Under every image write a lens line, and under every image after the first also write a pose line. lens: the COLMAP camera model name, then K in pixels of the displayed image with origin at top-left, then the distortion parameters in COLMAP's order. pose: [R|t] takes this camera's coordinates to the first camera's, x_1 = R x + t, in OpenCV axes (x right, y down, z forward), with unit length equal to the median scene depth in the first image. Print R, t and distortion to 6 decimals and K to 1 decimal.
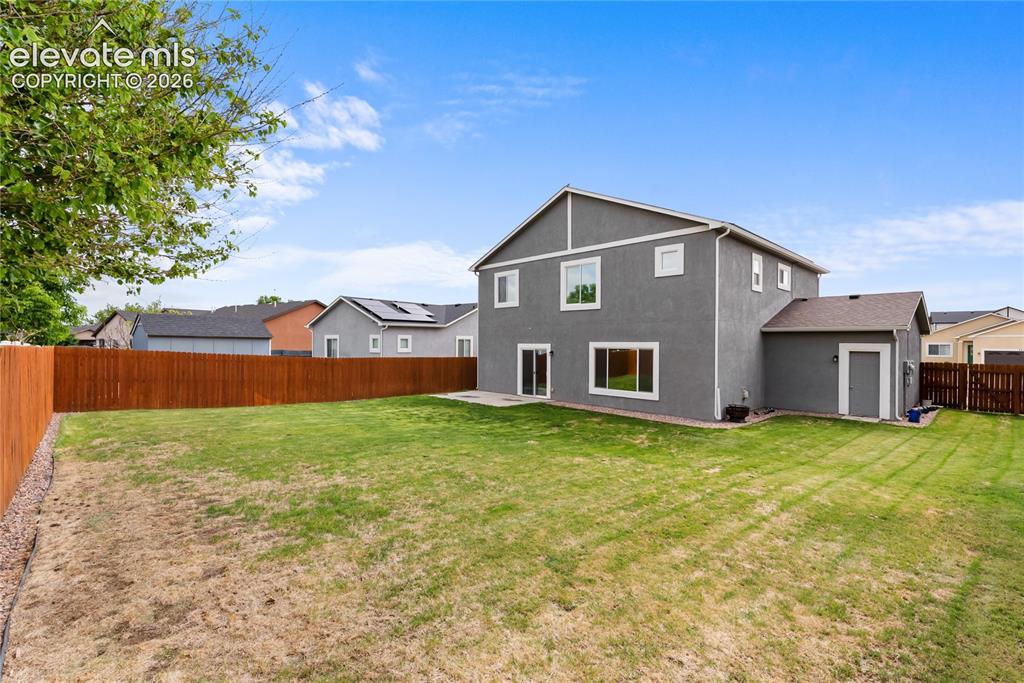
lens RADIAL K [[462.7, 0, 511.8], [0, 462.7, 339.6], [0, 0, 1]] dist [-0.005327, 0.000843]
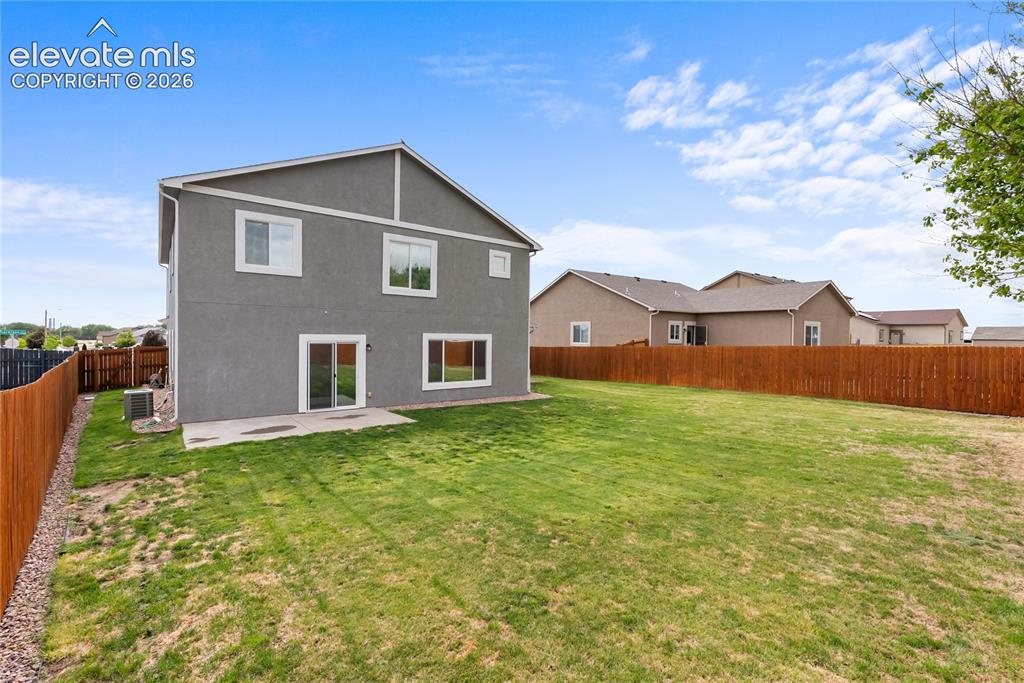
lens RADIAL K [[462.7, 0, 511.7], [0, 462.7, 345.8], [0, 0, 1]] dist [-0.005327, 0.000843]
pose [[0.074258, -0.009631, 0.997193, -0.724958], [-0.006889, 0.999925, 0.010171, 0.019899], [-0.997215, -0.007625, 0.074186, 0.776876]]
